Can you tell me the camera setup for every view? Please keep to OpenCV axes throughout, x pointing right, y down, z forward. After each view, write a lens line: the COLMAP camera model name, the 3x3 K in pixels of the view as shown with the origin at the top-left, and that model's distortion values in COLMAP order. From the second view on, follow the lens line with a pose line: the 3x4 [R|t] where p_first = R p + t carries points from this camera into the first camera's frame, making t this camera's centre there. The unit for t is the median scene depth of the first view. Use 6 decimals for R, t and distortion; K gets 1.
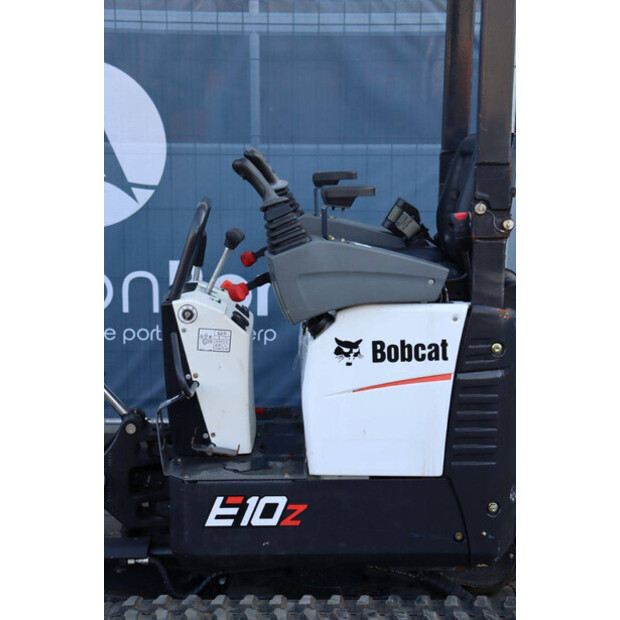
lens RADIAL K [[1227.0, 0, 308.3], [0, 1227.0, 312.3], [0, 0, 1]] dist [0.296277, 0.000000]
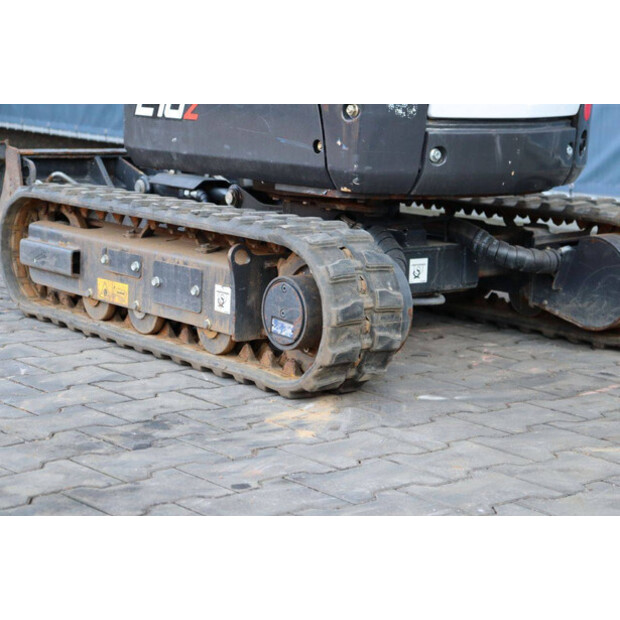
lens RADIAL K [[1431.8, 0, 326.8], [0, 1431.8, 301.6], [0, 0, 1]] dist [0.419403, 0.000000]
pose [[0.639295, 0.139558, -0.756191, 0.831196], [-0.164007, 0.985512, 0.043227, 0.238998], [0.751268, 0.096386, 0.652921, 0.424338]]
